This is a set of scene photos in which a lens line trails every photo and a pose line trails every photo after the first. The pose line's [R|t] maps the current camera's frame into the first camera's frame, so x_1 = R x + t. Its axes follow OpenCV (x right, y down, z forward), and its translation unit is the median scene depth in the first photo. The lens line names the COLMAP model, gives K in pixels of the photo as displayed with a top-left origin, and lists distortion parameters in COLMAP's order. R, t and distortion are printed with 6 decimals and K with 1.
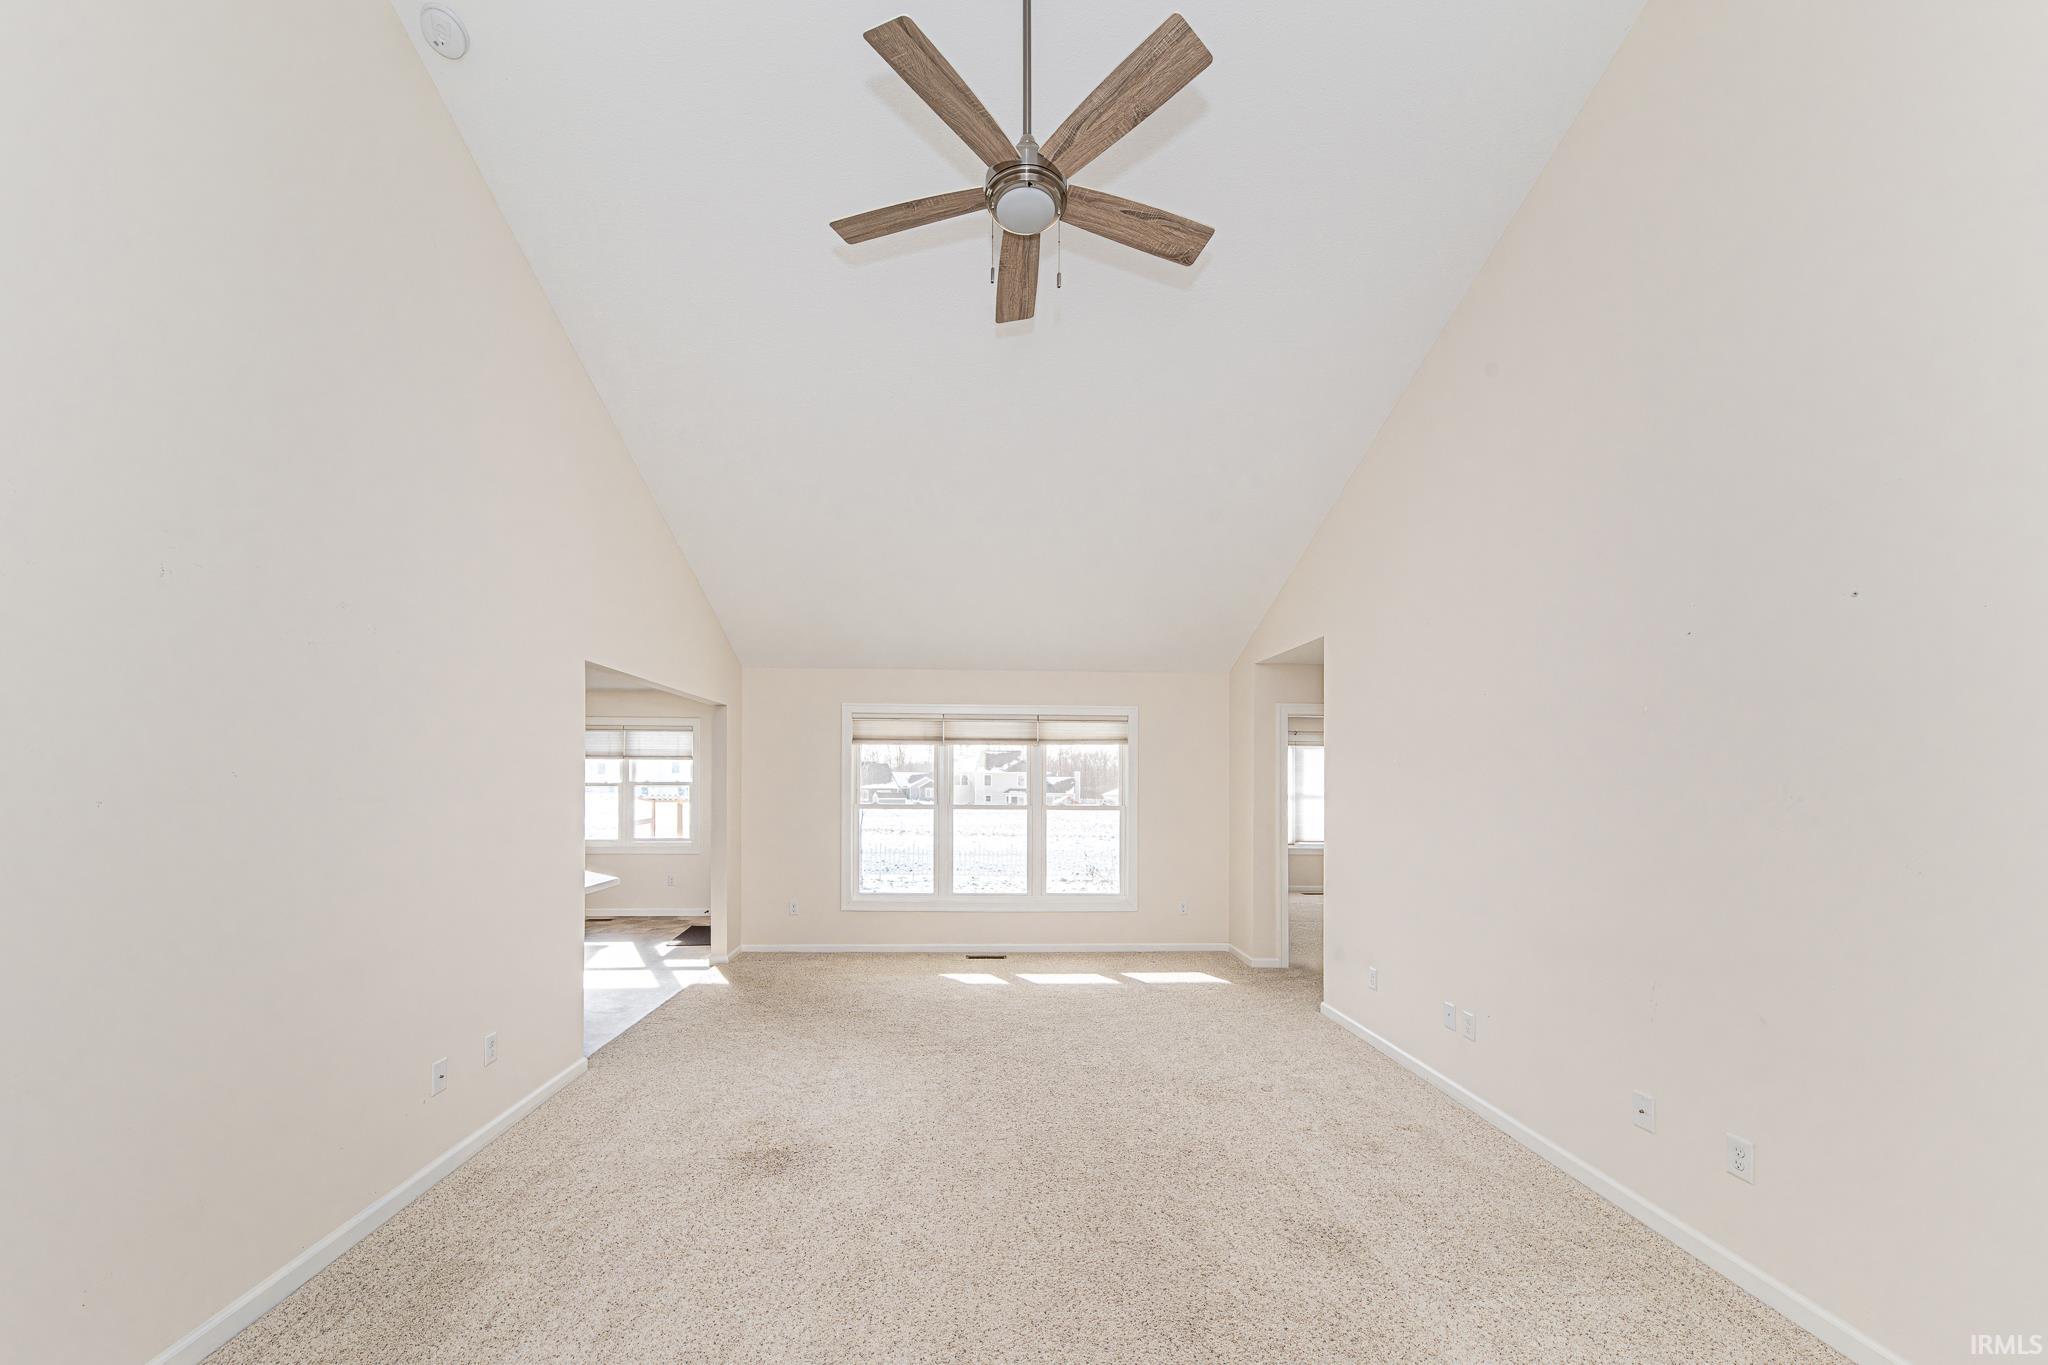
lens RADIAL K [[749.1, 0, 1007.7], [0, 749.1, 777.5], [0, 0, 1]] dist [0.011407, -0.000063]
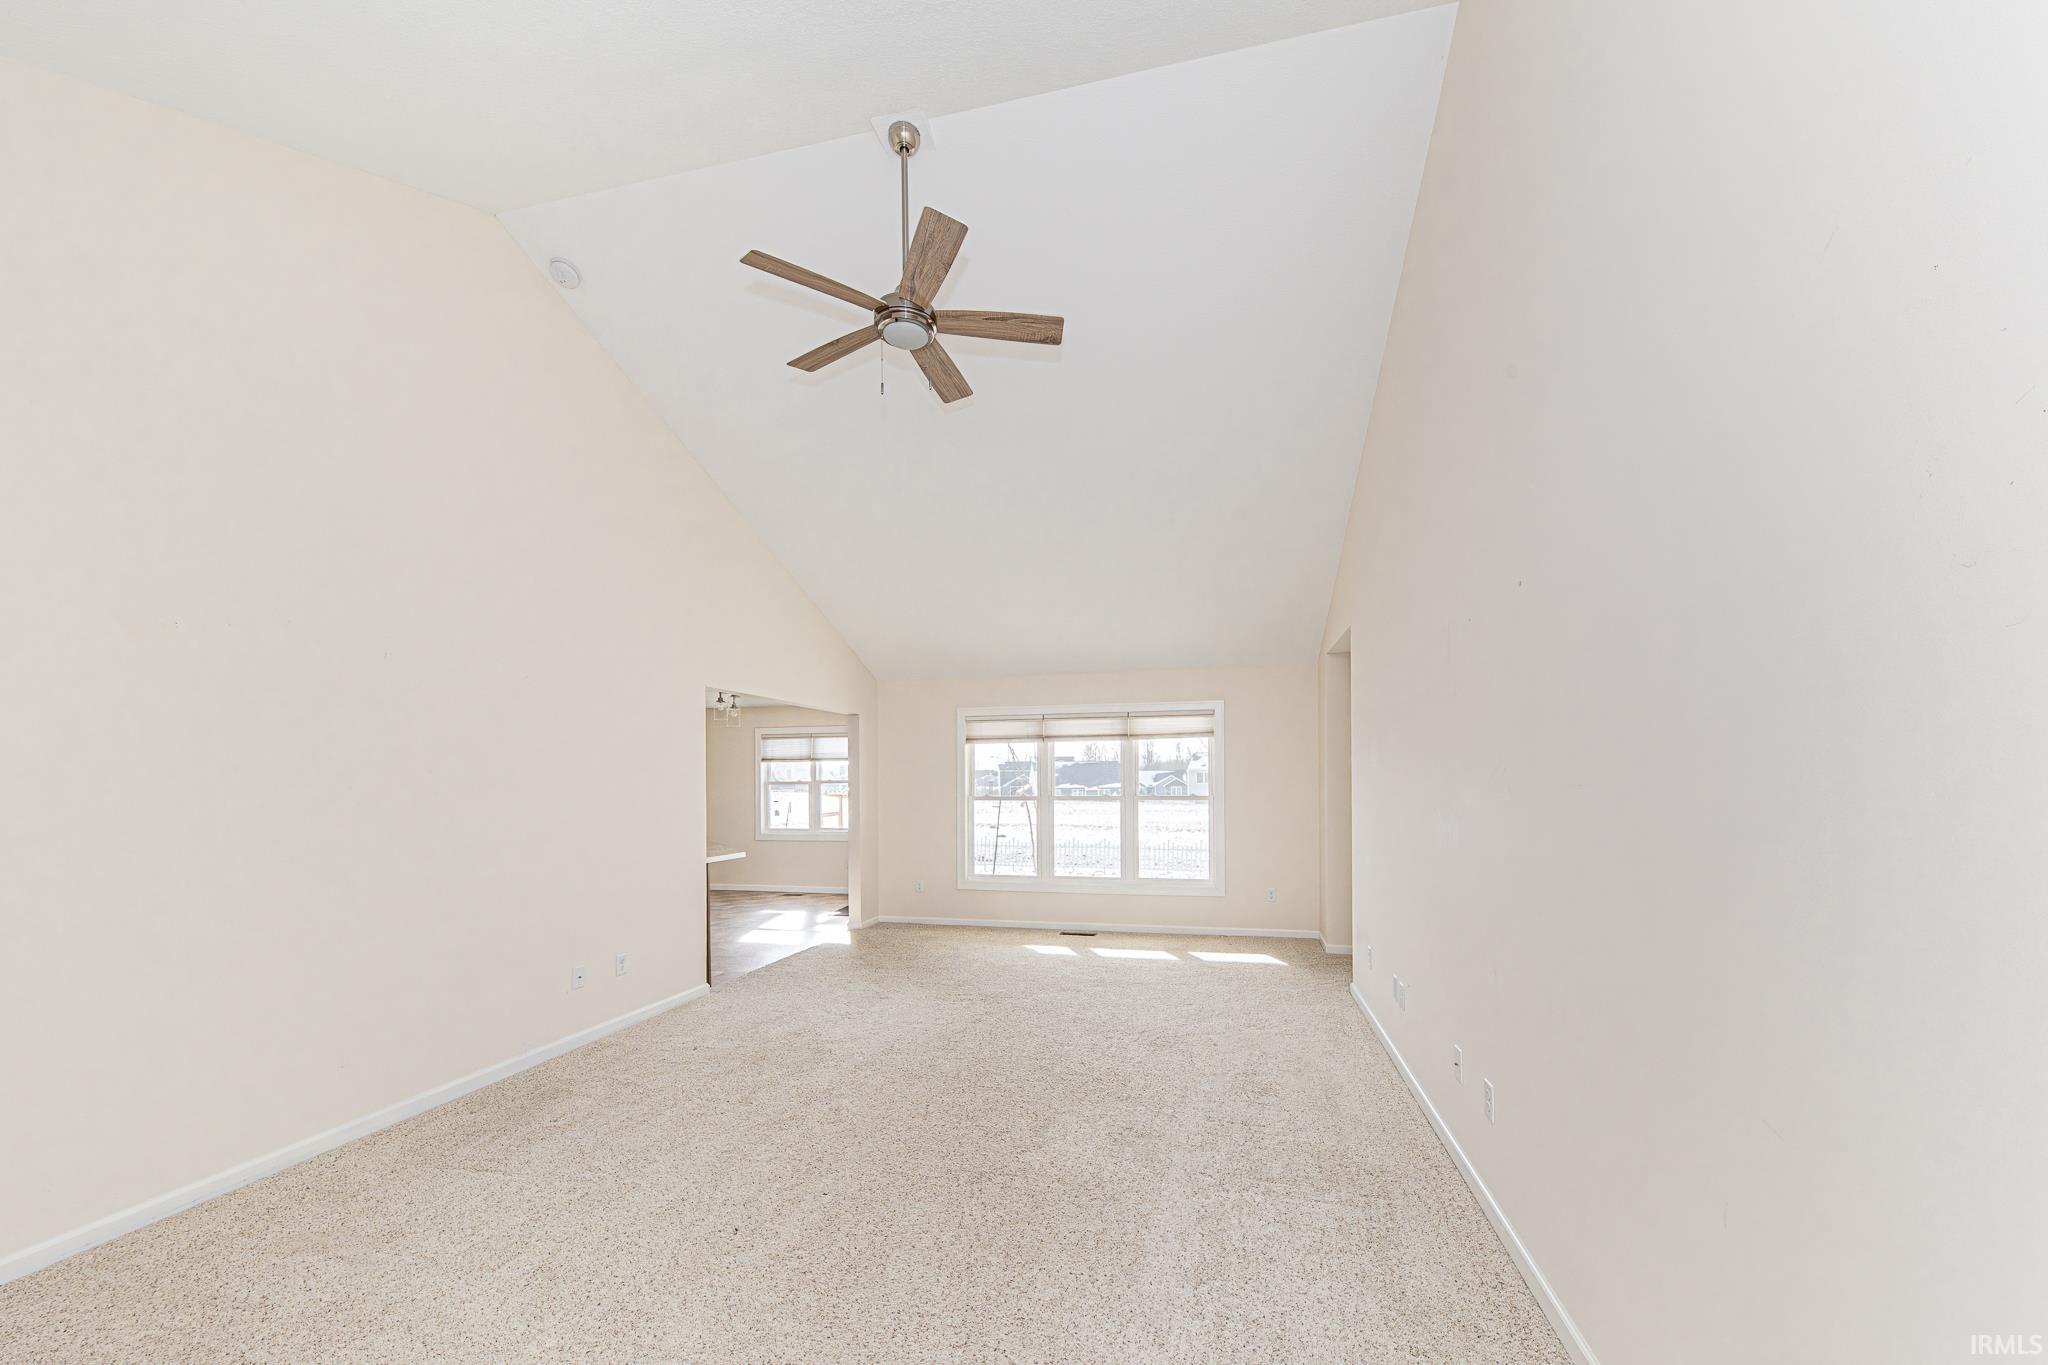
lens RADIAL K [[738.4, 0, 1022.0], [0, 738.4, 780.3], [0, 0, 1]] dist [-0.000009, 0.000013]
pose [[0.964264, -0.014141, -0.264567, 0.176168], [0.016242, 0.999852, 0.005755, 0.005783], [0.264446, -0.009847, 0.964350, -0.062082]]
